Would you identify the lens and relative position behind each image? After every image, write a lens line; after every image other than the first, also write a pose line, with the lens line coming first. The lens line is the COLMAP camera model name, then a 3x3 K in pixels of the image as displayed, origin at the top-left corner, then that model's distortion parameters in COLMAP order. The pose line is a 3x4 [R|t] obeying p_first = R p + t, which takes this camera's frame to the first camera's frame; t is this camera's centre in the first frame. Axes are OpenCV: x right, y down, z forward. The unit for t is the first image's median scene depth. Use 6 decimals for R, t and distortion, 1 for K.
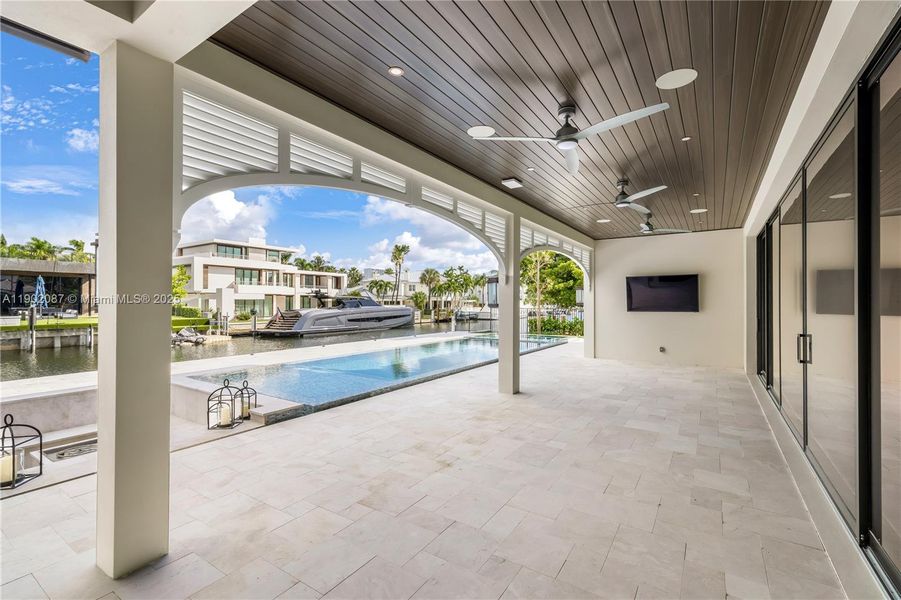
lens RADIAL K [[394.6, 0, 450.5], [0, 394.6, 300.0], [0, 0, 1]] dist [0.001728, 0.000384]
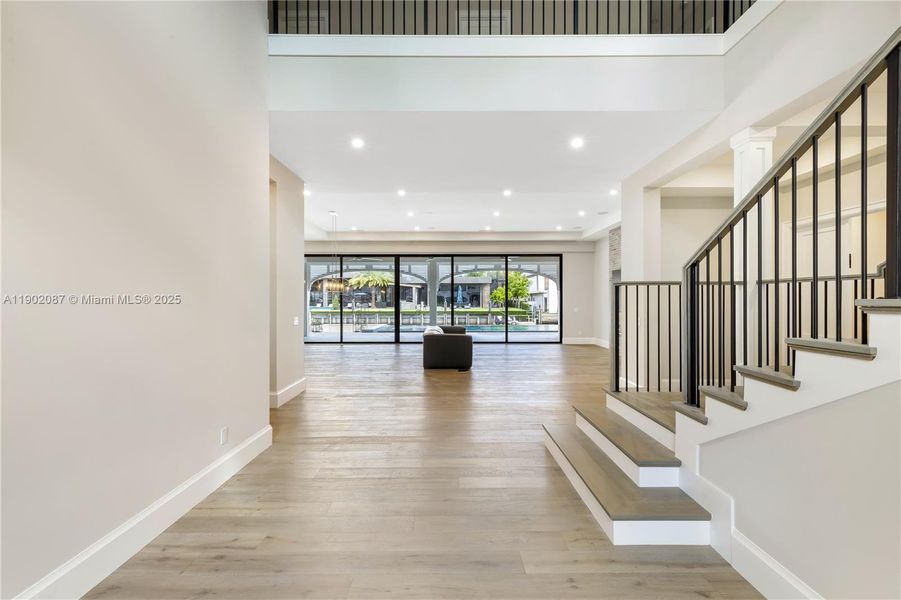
lens RADIAL K [[394.6, 0, 450.5], [0, 394.6, 300.0], [0, 0, 1]] dist [0.001728, 0.000384]
pose [[0.557881, -0.000631, -0.829921, 3.079893], [0.009054, 0.999945, 0.005326, 0.005436], [0.829872, -0.010485, 0.557856, -0.358153]]
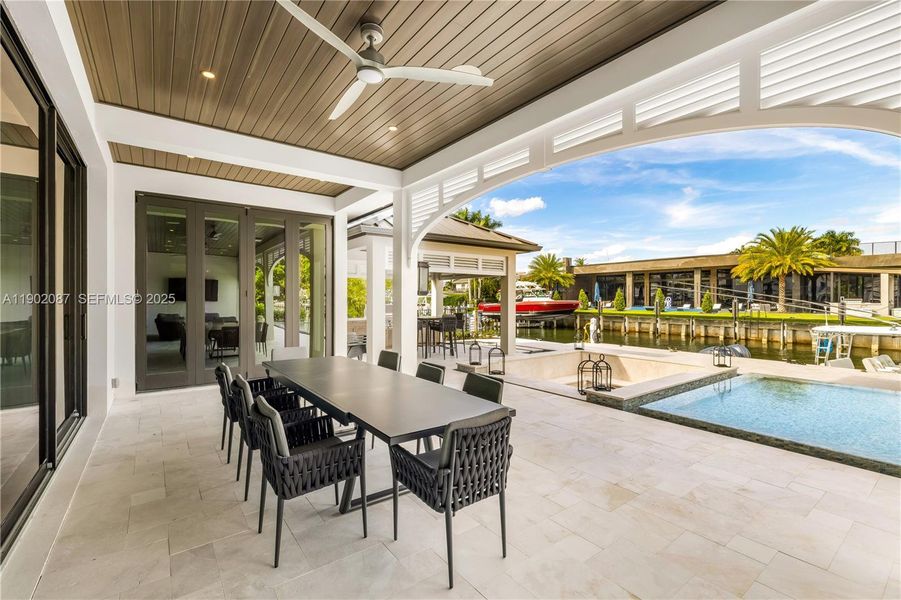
lens RADIAL K [[394.6, 0, 450.5], [0, 394.6, 300.0], [0, 0, 1]] dist [0.001728, 0.000384]
pose [[-0.336906, 0.001256, -0.941538, 0.713032], [0.006541, 0.999978, -0.001007, 0.034070], [0.941516, -0.006498, -0.336906, 1.034545]]
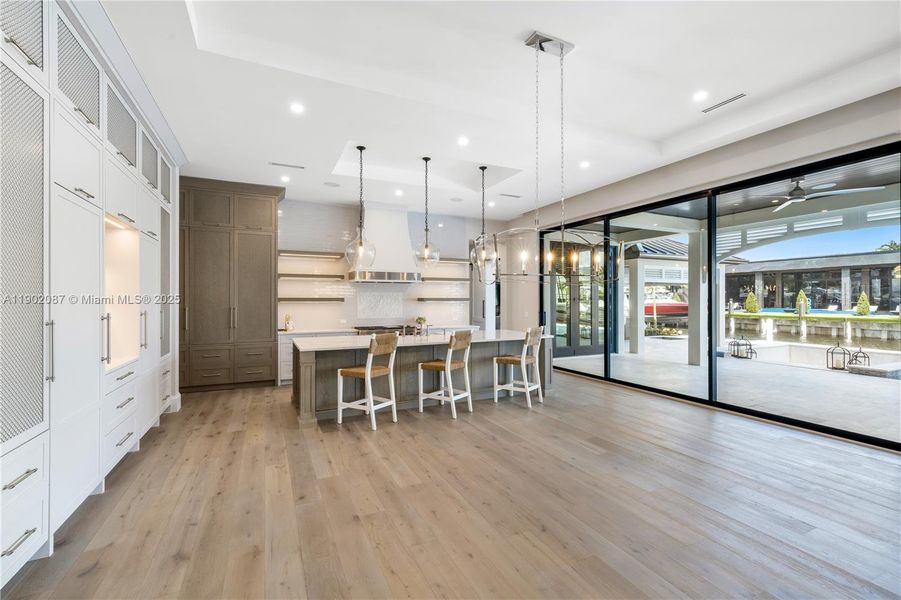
lens RADIAL K [[394.6, 0, 450.5], [0, 394.6, 300.0], [0, 0, 1]] dist [0.001728, 0.000384]
pose [[-0.513347, -0.001278, -0.858180, 1.793337], [0.009611, 0.999928, -0.007239, 0.013989], [0.858127, -0.011964, -0.513298, 0.445299]]
